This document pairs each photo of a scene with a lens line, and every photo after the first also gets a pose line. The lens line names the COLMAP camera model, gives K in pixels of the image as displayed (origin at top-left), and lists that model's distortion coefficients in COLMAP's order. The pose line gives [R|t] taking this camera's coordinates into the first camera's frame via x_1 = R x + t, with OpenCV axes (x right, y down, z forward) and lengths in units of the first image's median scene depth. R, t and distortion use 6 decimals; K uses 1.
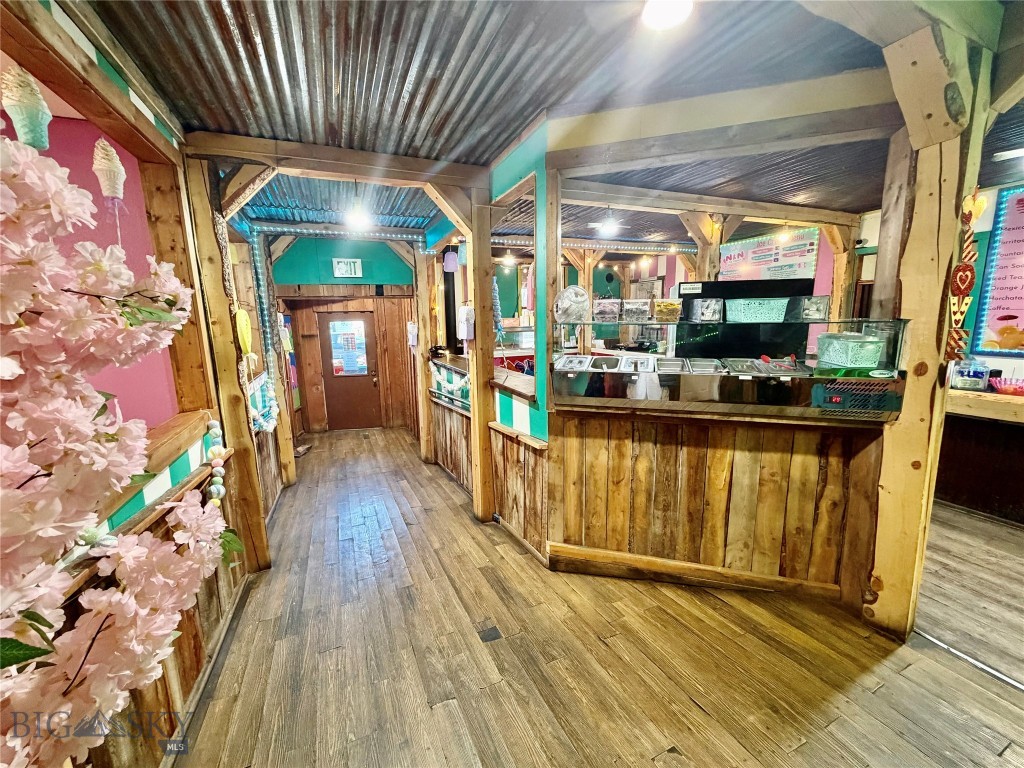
lens RADIAL K [[408.0, 0, 510.3], [0, 408.0, 383.1], [0, 0, 1]] dist [-0.001218, 0.000284]
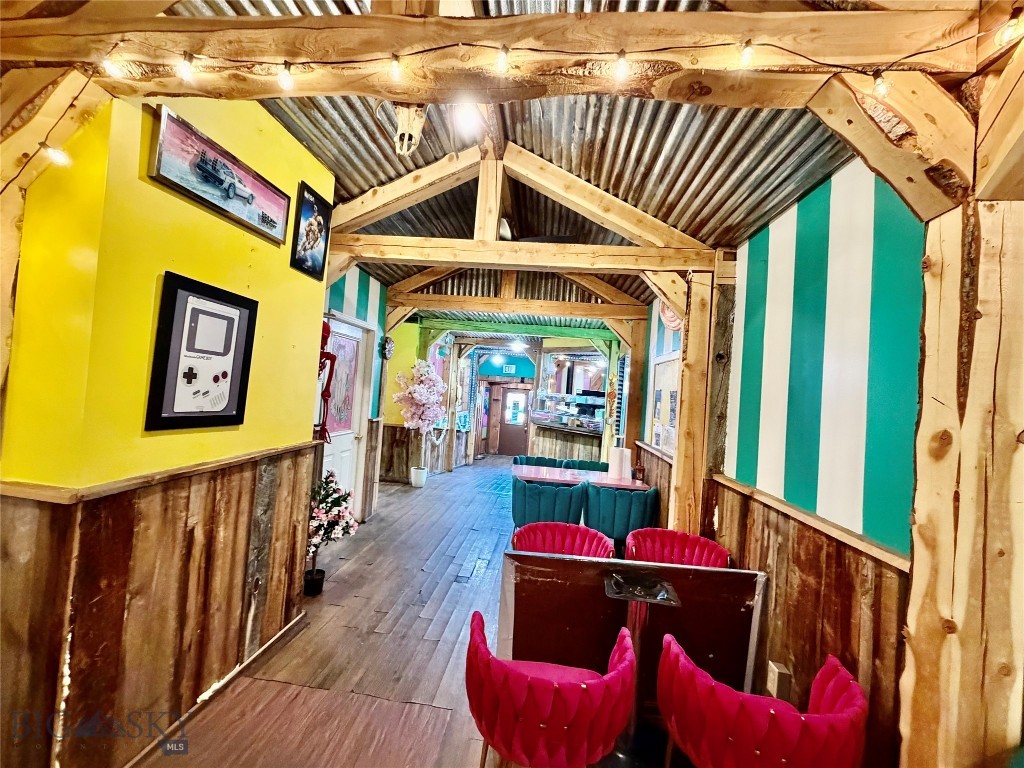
lens RADIAL K [[408.0, 0, 509.0], [0, 408.0, 382.7], [0, 0, 1]] dist [-0.001218, 0.000284]
pose [[0.870563, 0.075917, -0.486165, 0.694327], [-0.169162, 0.973980, -0.150822, 0.119952], [0.462065, 0.213541, 0.860753, -0.893506]]
